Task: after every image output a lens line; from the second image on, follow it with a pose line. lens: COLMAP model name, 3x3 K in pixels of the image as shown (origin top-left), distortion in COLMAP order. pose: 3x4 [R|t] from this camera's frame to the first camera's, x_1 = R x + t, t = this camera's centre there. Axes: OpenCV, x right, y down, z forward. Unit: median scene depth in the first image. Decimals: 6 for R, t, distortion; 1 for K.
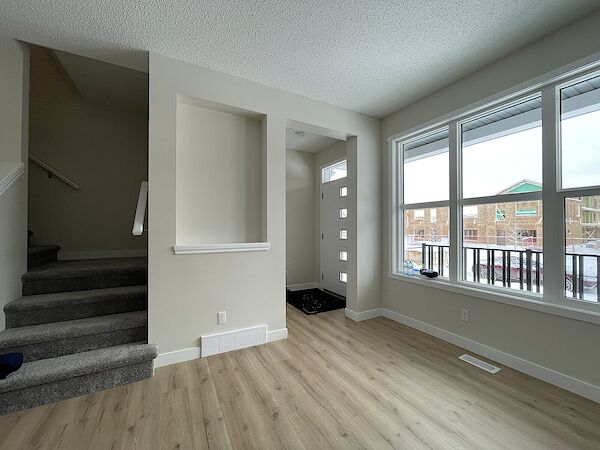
lens RADIAL K [[245.7, 0, 300.0], [0, 245.7, 225.0], [0, 0, 1]] dist [0.000799, 0.000081]
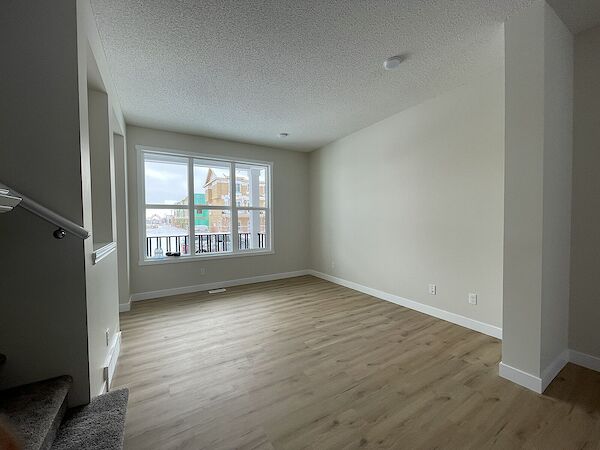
lens RADIAL K [[245.7, 0, 300.0], [0, 245.7, 225.0], [0, 0, 1]] dist [0.000799, 0.000081]
pose [[-0.053848, -0.023768, 0.998266, -1.024950], [0.003193, 0.999707, 0.023975, -0.007858], [-0.998544, 0.004478, -0.053757, 0.361074]]
